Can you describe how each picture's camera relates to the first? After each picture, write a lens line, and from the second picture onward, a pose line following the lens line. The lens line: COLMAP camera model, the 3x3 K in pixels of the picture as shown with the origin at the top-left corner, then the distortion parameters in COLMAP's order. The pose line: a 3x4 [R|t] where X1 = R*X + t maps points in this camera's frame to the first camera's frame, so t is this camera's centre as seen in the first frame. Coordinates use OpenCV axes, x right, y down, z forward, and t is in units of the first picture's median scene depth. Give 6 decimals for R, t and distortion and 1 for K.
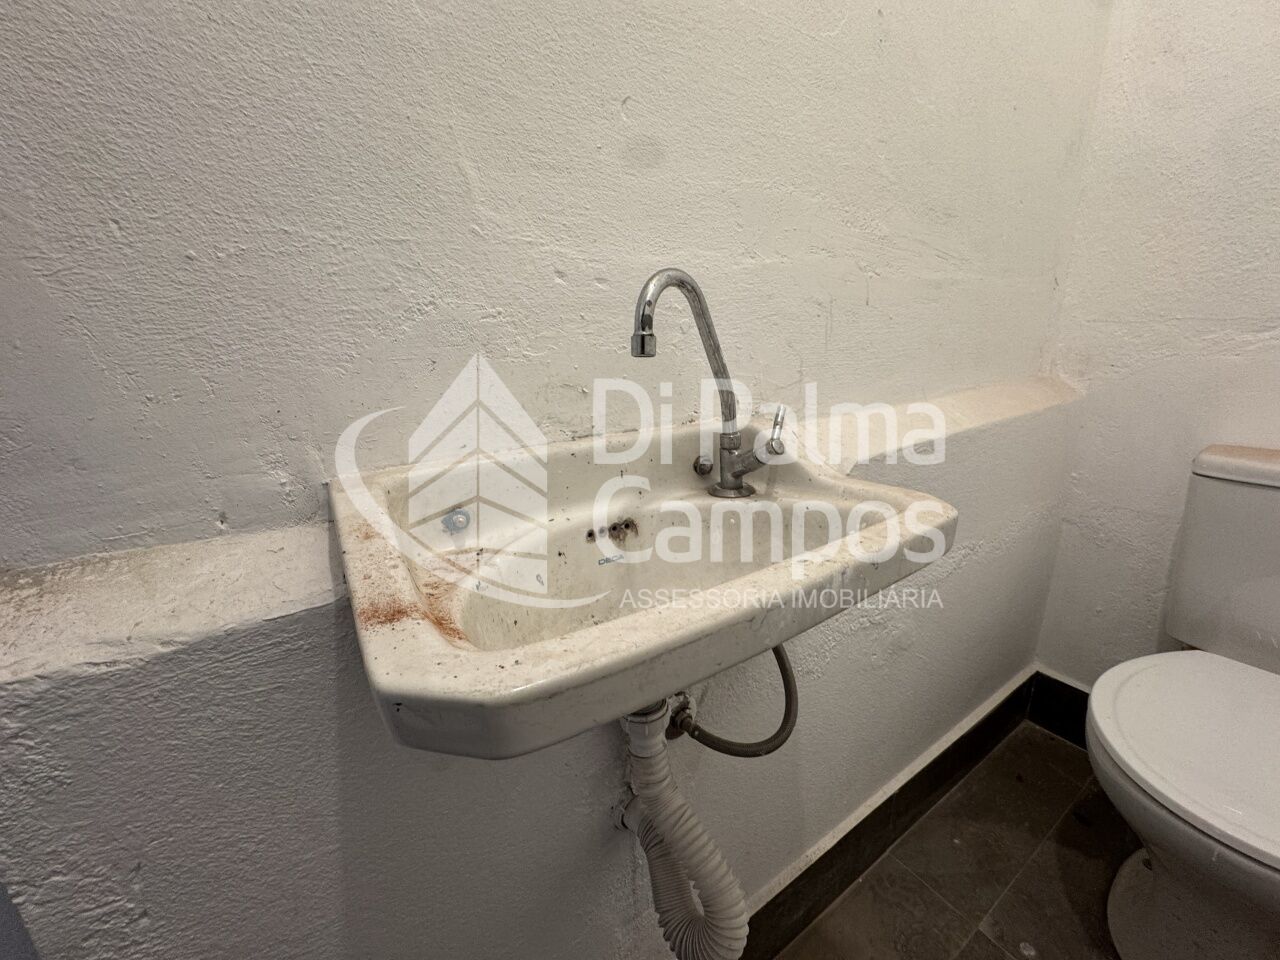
lens RADIAL K [[510.3, 0, 644.2], [0, 510.3, 481.1], [0, 0, 1]] dist [-0.003665, 0.000364]
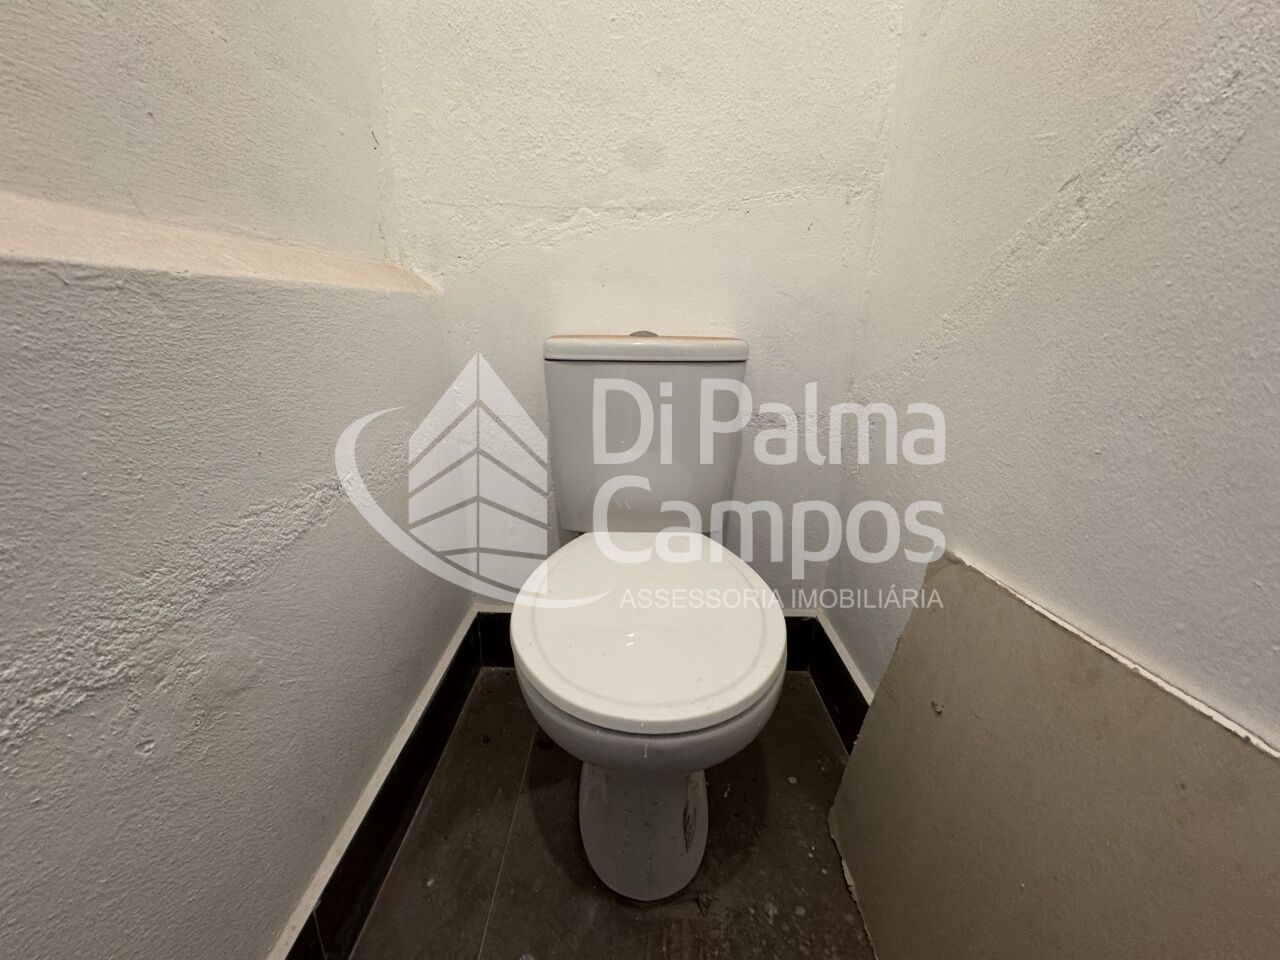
lens RADIAL K [[510.3, 0, 635.4], [0, 510.3, 482.1], [0, 0, 1]] dist [-0.003665, 0.000364]
pose [[0.556102, -0.211359, 0.803790, 0.642095], [0.192368, 0.973594, 0.122920, 0.231768], [-0.808545, 0.086267, 0.582076, 0.585937]]
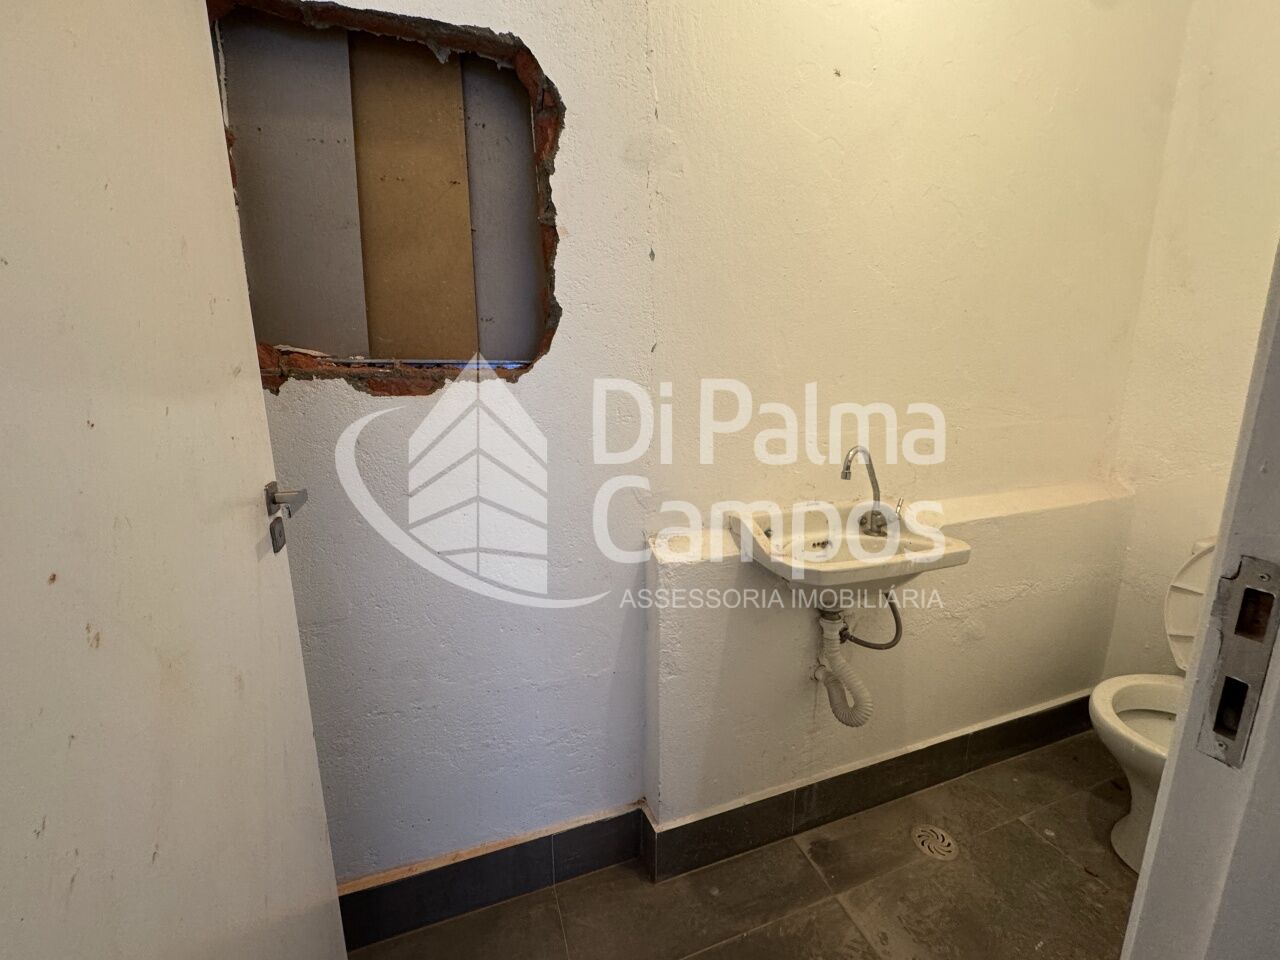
lens RADIAL K [[510.3, 0, 644.3], [0, 510.3, 480.8], [0, 0, 1]] dist [-0.003665, 0.000364]
pose [[0.969720, 0.072542, -0.233196, -0.363135], [-0.090133, 0.993762, -0.065672, 0.034579], [0.226978, 0.084702, 0.970210, -1.678557]]
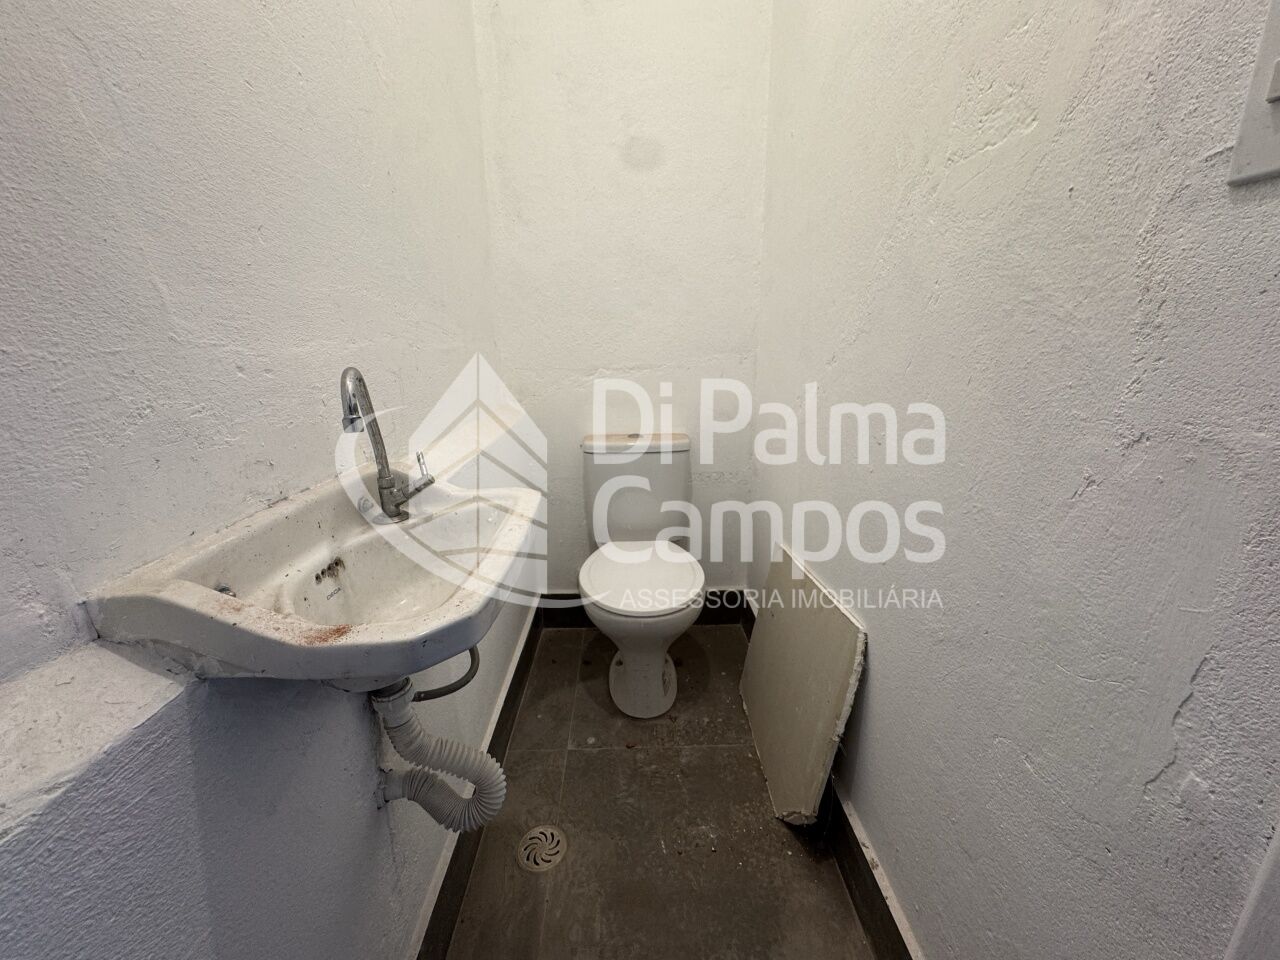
lens RADIAL K [[510.3, 0, 639.3], [0, 510.3, 480.5], [0, 0, 1]] dist [-0.003665, 0.000364]
pose [[0.531223, -0.193408, 0.824861, -0.684799], [0.221024, 0.971518, 0.085452, -0.057708], [-0.817894, 0.136919, 0.558840, -0.354178]]
